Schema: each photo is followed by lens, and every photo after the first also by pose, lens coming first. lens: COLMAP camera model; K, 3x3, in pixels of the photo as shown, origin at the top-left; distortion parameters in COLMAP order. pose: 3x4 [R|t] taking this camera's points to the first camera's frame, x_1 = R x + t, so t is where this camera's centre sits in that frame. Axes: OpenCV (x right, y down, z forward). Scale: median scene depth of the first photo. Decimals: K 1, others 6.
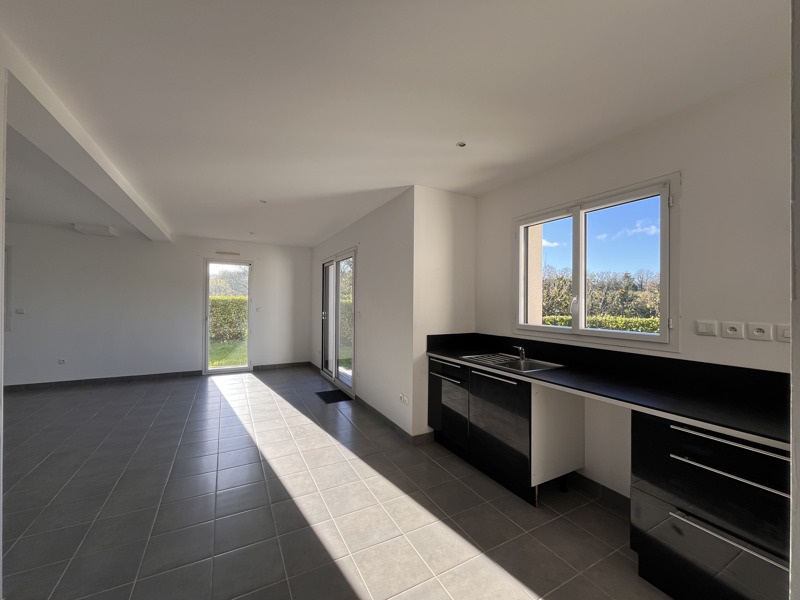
lens RADIAL K [[323.2, 0, 400.0], [0, 323.2, 300.0], [0, 0, 1]] dist [0.000487, 0.000076]
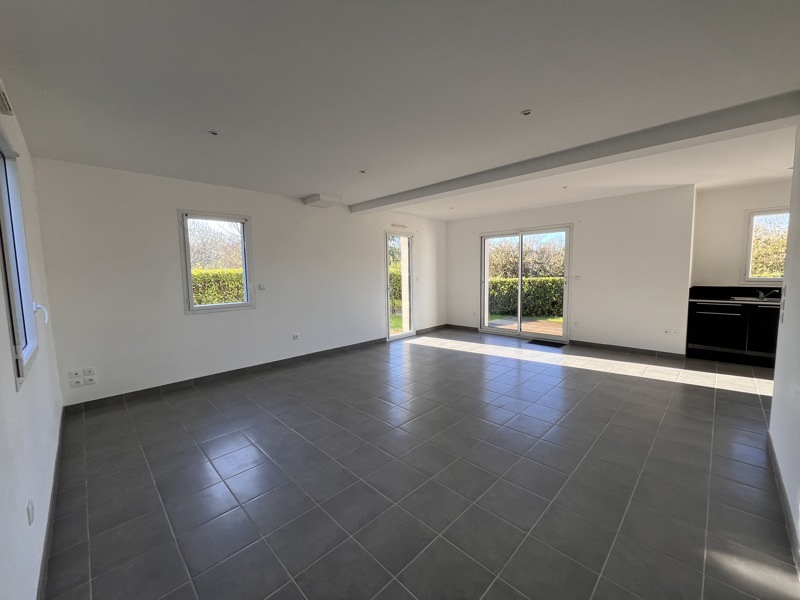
lens RADIAL K [[323.2, 0, 400.0], [0, 323.2, 300.0], [0, 0, 1]] dist [0.000487, 0.000076]
pose [[0.956279, -0.053205, 0.287577, -0.864537], [0.026480, 0.995026, 0.096036, -0.005545], [-0.291256, -0.084222, 0.952930, -0.013186]]
